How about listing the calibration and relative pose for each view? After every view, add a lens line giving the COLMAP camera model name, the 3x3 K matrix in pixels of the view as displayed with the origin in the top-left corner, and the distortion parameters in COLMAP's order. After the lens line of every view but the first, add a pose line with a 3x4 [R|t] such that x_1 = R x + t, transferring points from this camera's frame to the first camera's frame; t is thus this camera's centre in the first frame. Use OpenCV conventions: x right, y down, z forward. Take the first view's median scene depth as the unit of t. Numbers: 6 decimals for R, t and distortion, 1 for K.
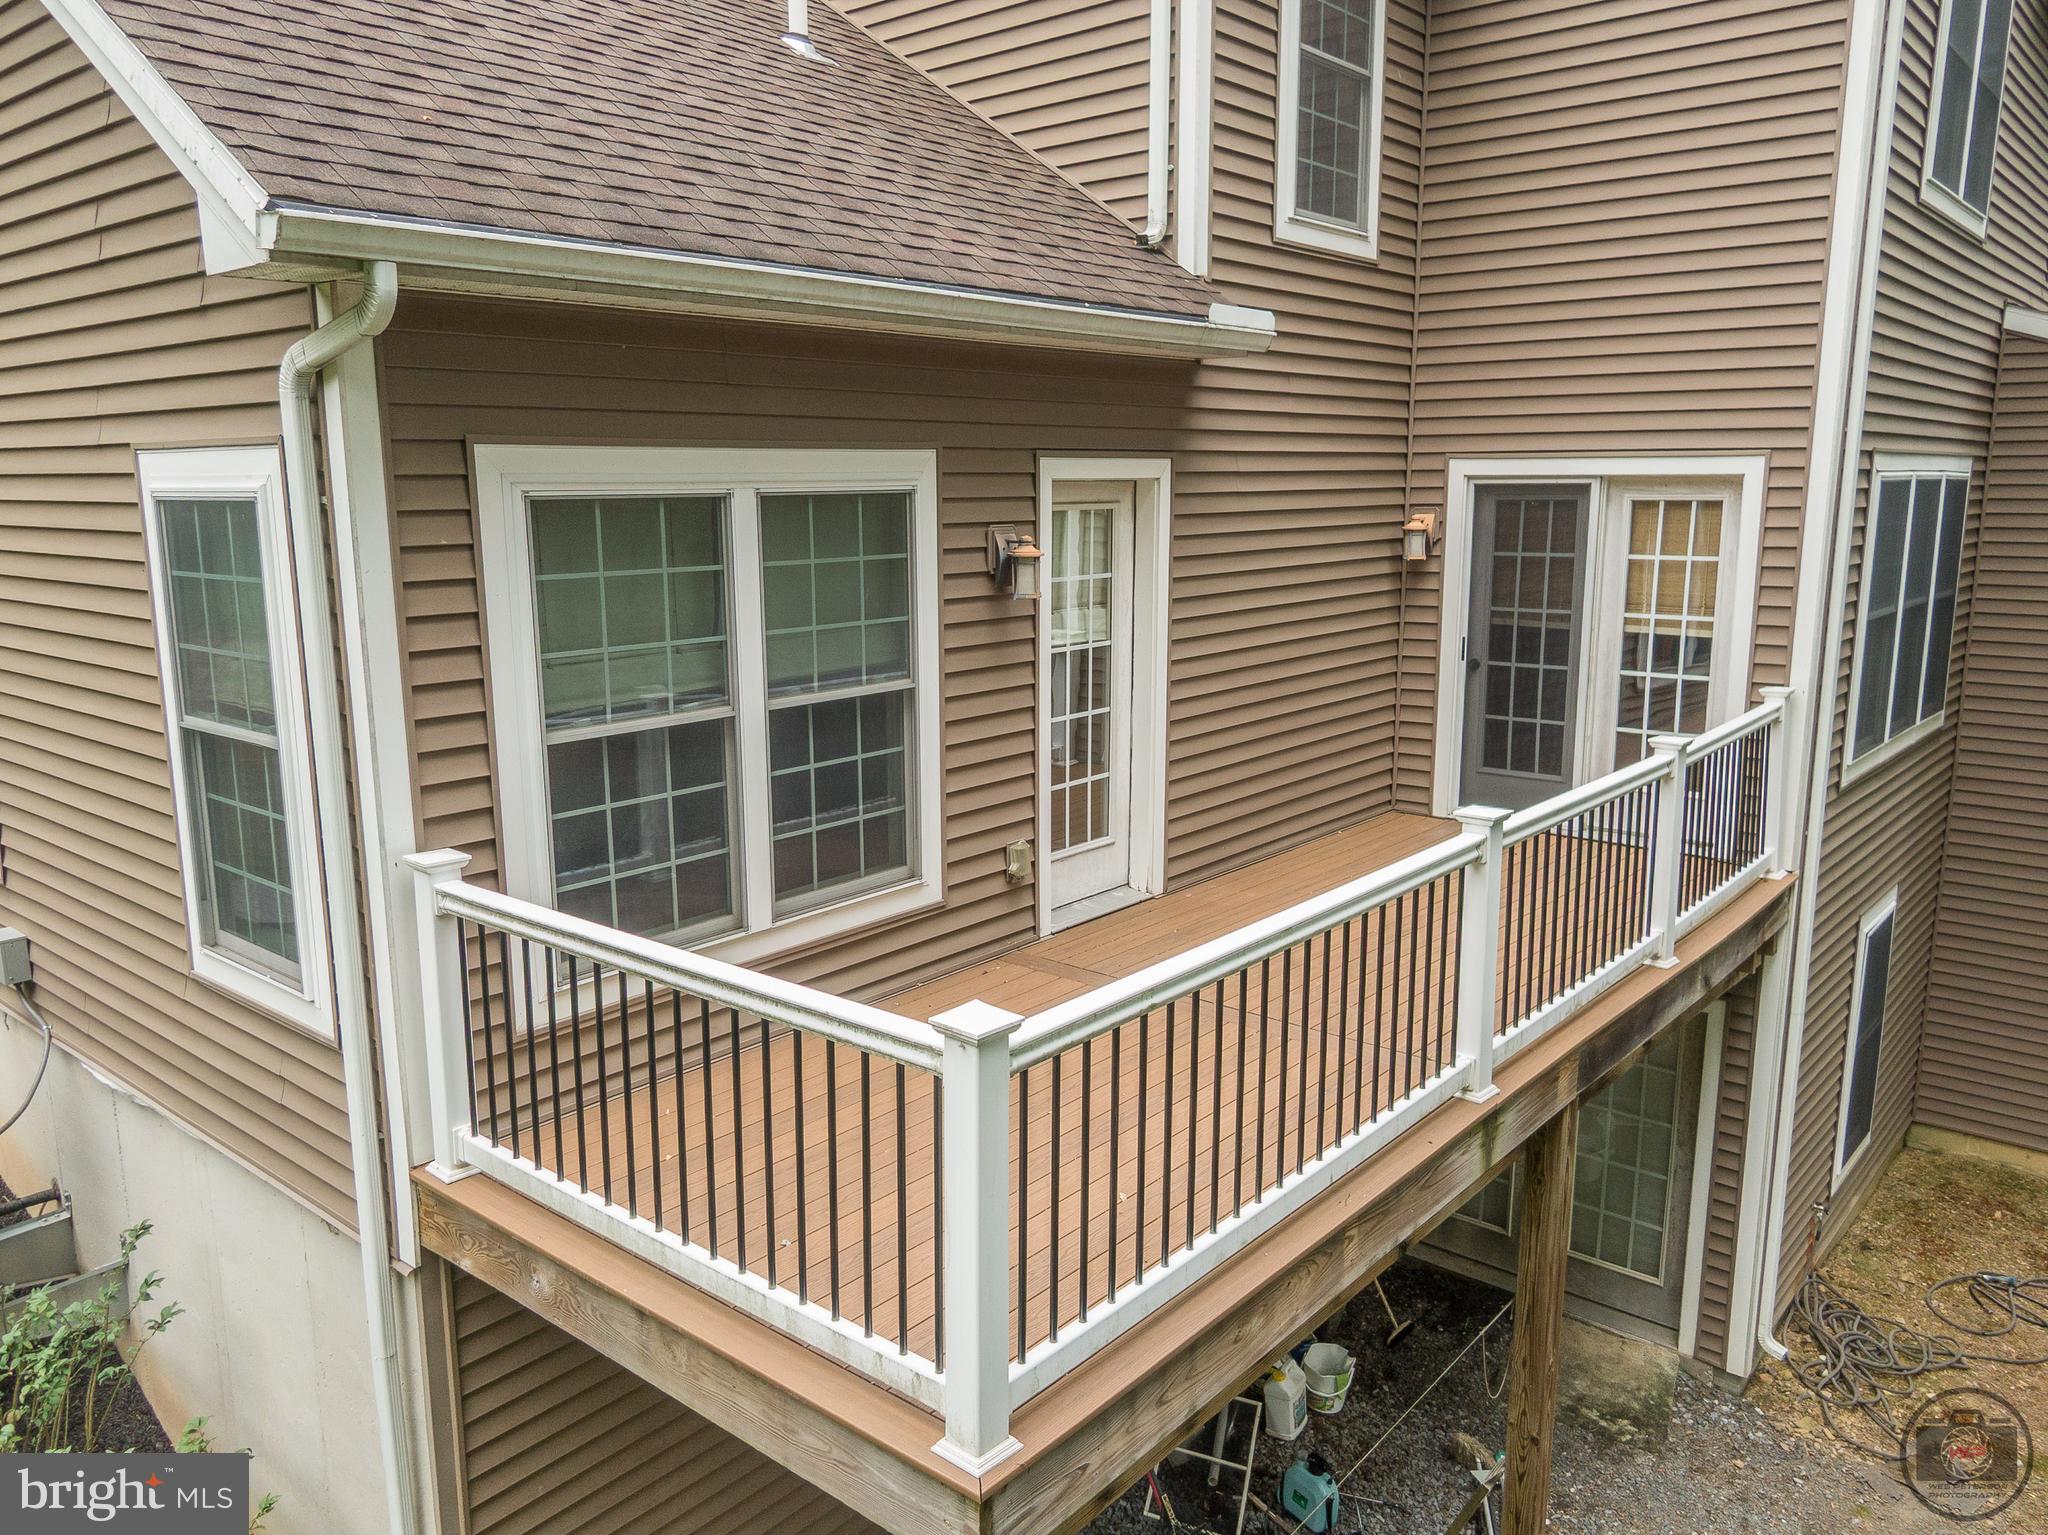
lens RADIAL K [[1536.4, 0, 1024.0], [0, 1536.4, 767.5], [0, 0, 1]] dist [0.010273, -0.001026]
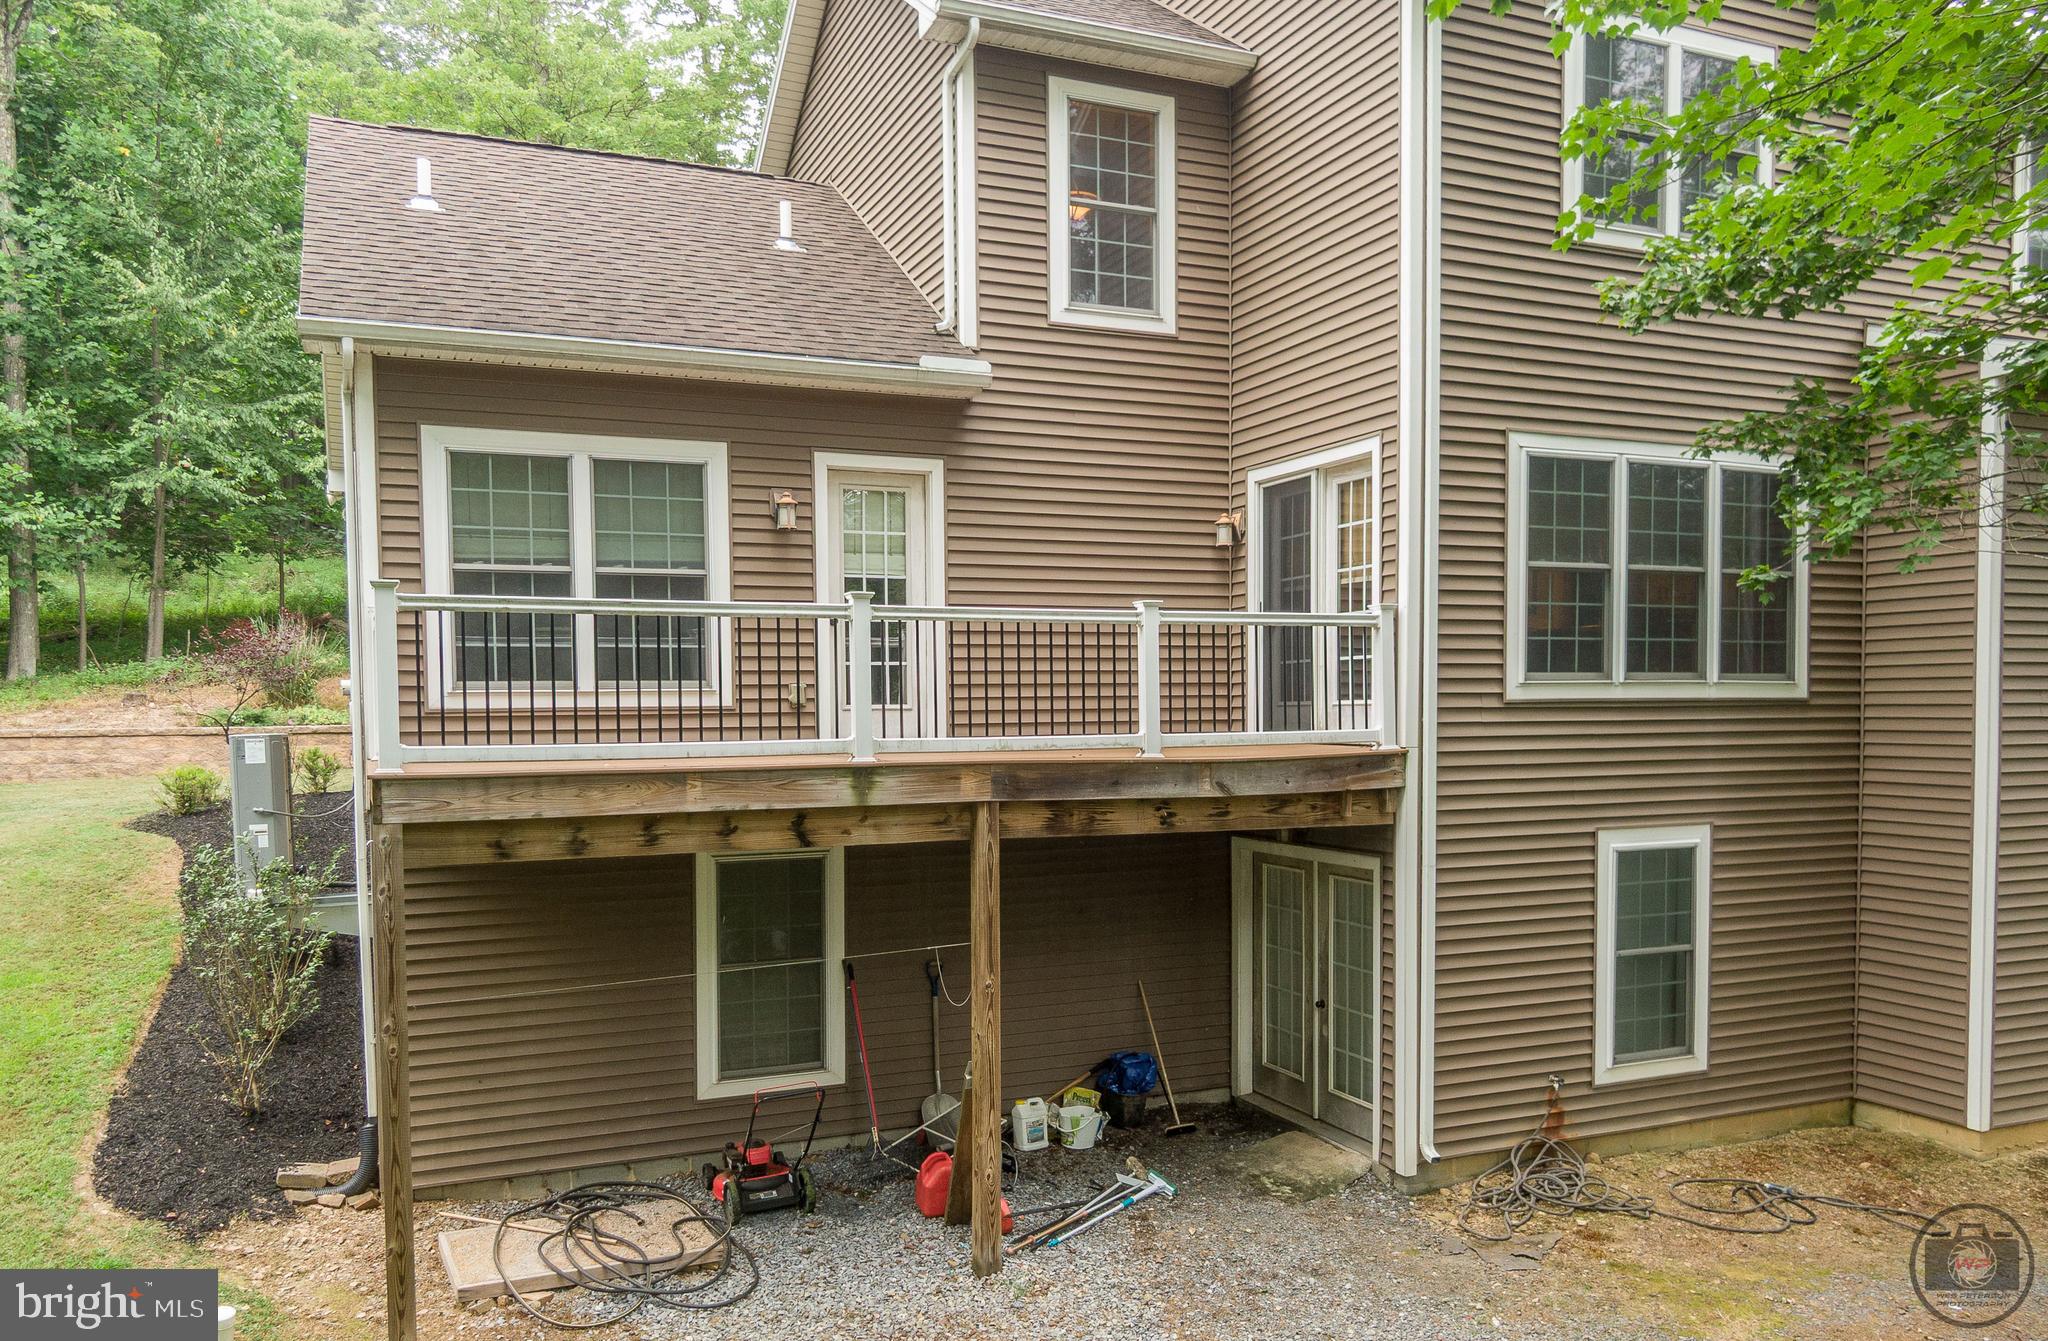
lens RADIAL K [[1530.3, 0, 1028.1], [0, 1530.3, 766.7], [0, 0, 1]] dist [0.049672, -0.105018]
pose [[0.892867, 0.014446, -0.450088, 0.838286], [-0.079798, 0.988743, -0.126567, 0.285503], [0.443193, 0.148924, 0.883969, -0.285377]]
